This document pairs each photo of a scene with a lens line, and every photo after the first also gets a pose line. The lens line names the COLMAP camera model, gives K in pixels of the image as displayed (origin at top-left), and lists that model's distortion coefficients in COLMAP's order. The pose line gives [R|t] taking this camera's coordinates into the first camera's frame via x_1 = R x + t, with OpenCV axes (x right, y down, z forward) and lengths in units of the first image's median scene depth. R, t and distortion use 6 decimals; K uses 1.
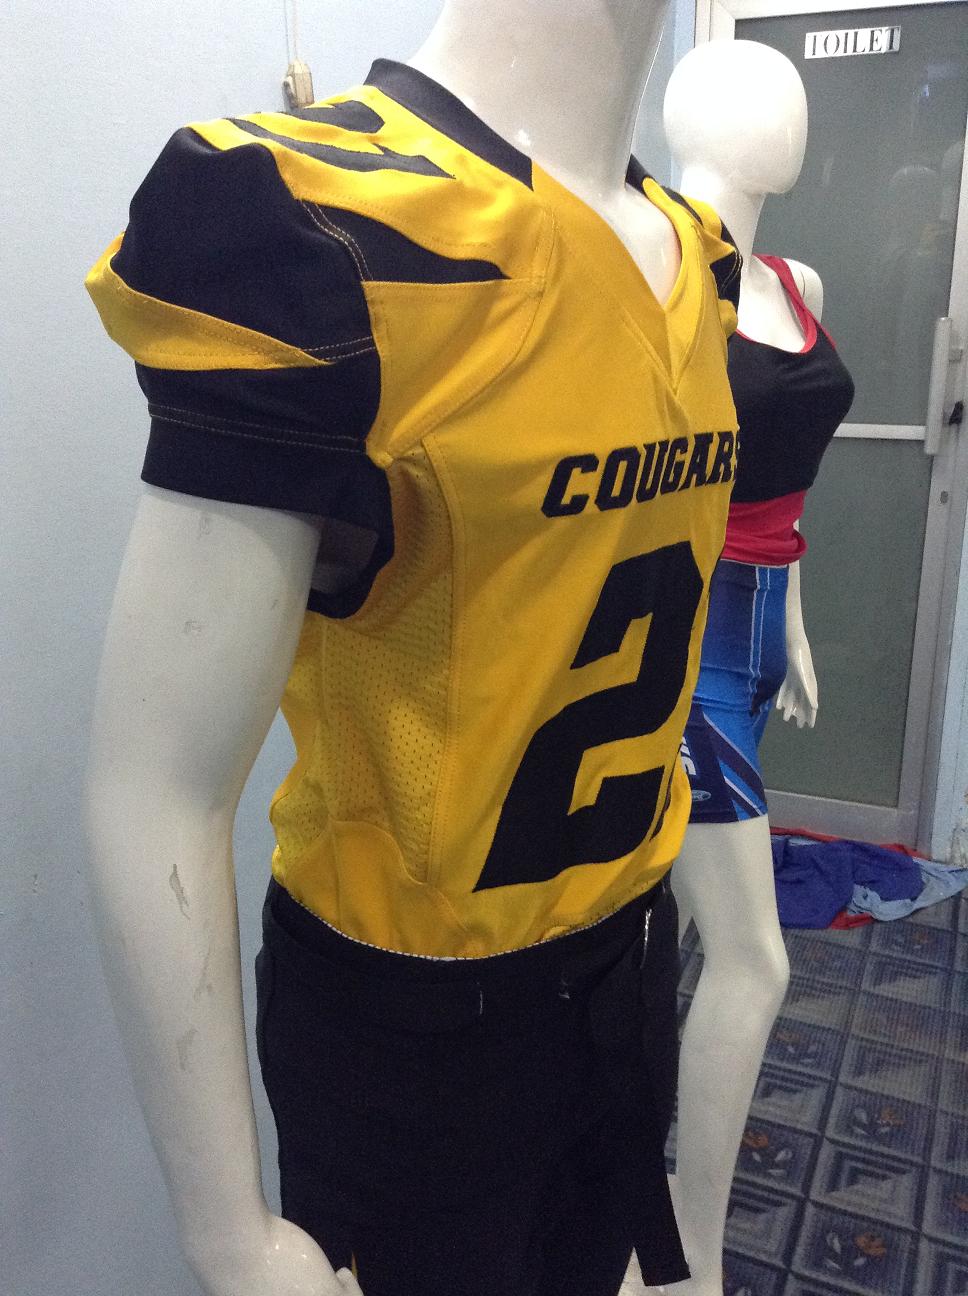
lens RADIAL K [[1199.5, 0, 485.5], [0, 1199.5, 633.2], [0, 0, 1]] dist [0.158937, -0.282193]
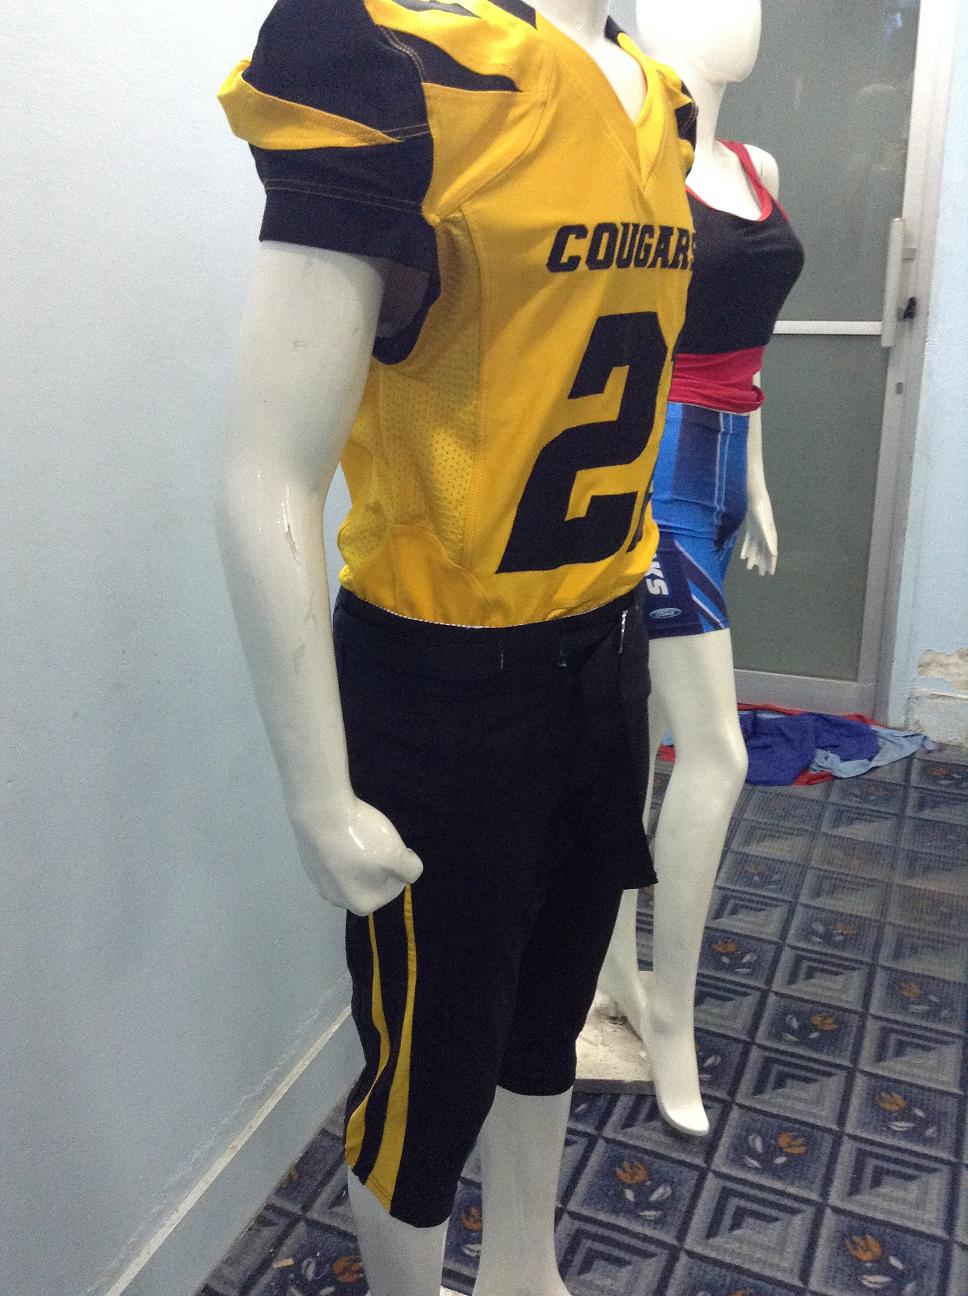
lens RADIAL K [[1218.2, 0, 484.0], [0, 1218.2, 648.0], [0, 0, 1]] dist [0.209794, -0.541642]
pose [[0.999796, -0.013702, 0.014833, -0.043940], [0.013080, 0.999064, 0.041233, 0.233807], [-0.015384, -0.041031, 0.999039, -0.361493]]
